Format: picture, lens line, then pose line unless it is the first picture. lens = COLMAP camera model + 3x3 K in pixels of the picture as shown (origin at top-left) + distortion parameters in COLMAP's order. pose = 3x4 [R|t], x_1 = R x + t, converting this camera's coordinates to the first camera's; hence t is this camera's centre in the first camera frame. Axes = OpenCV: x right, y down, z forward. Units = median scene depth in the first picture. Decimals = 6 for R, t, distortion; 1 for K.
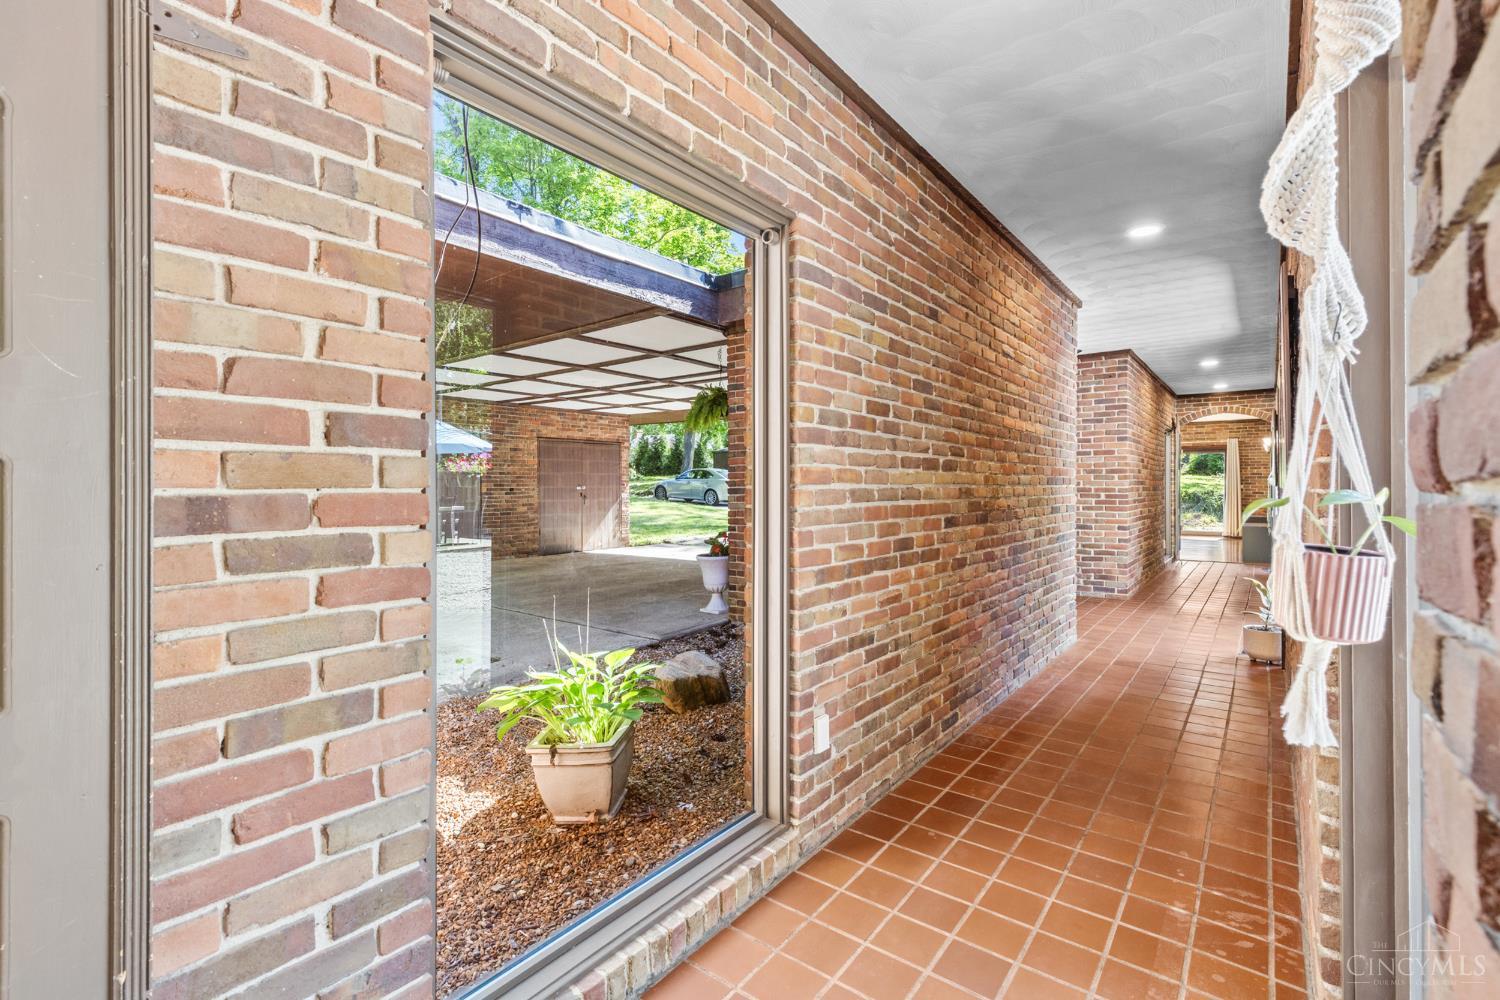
lens RADIAL K [[670.5, 0, 750.6], [0, 670.5, 490.5], [0, 0, 1]] dist [0.005712, -0.000722]
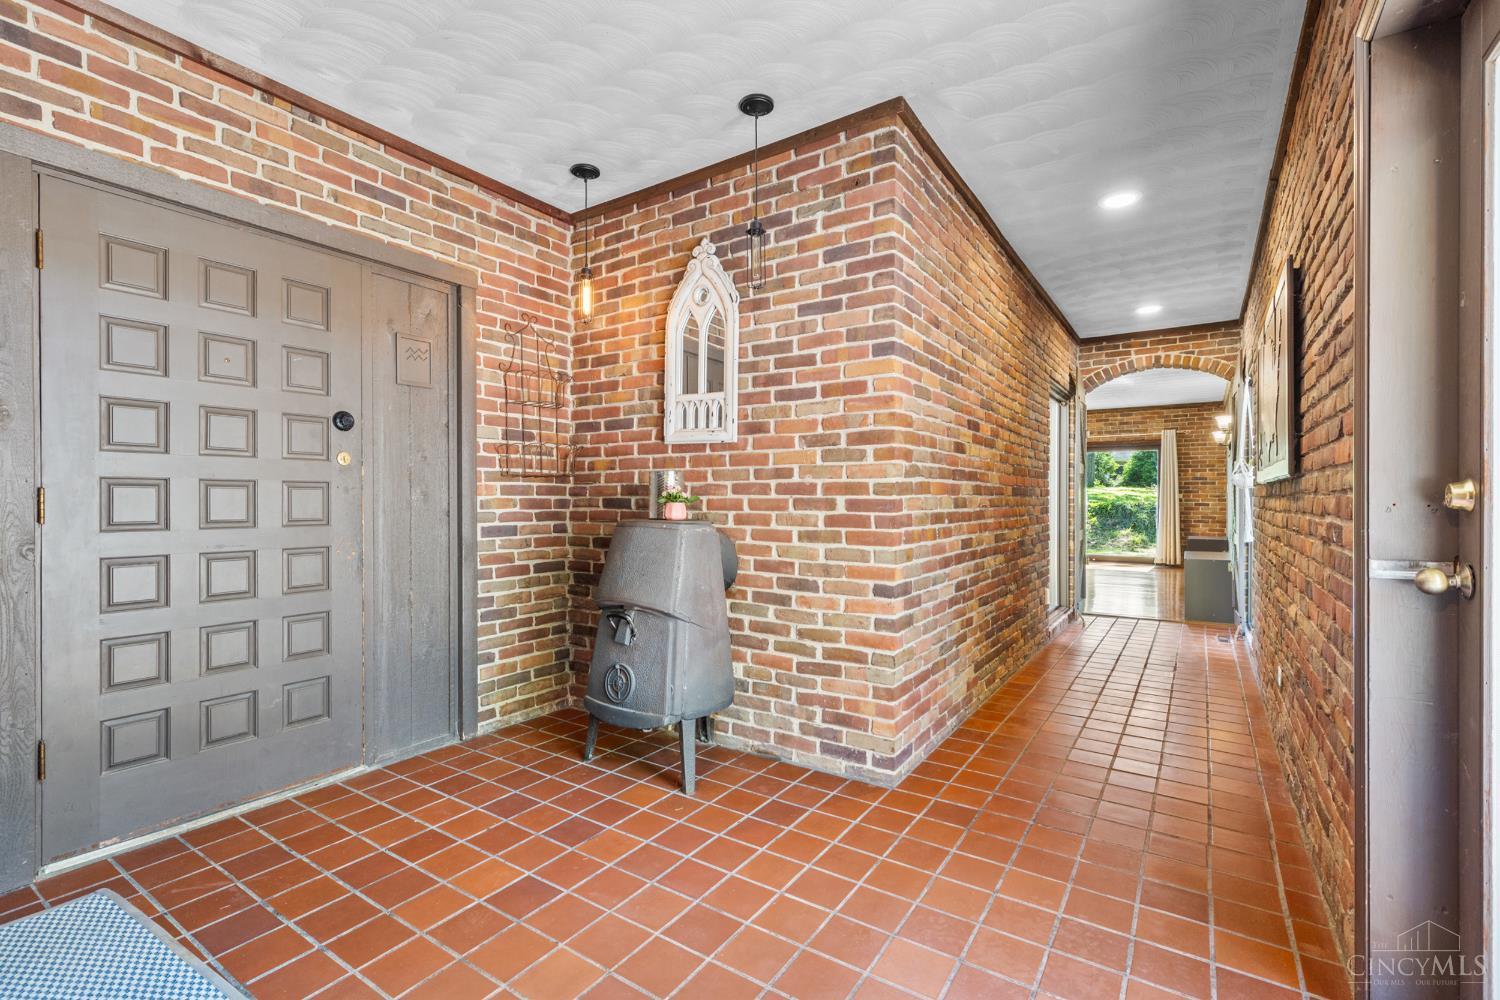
lens RADIAL K [[670.5, 0, 749.8], [0, 670.5, 504.5], [0, 0, 1]] dist [0.005712, -0.000722]
pose [[0.997865, 0.002780, 0.065248, 0.446039], [-0.002823, 0.999996, 0.000569, 0.008148], [-0.065246, -0.000752, 0.997869, 0.623383]]
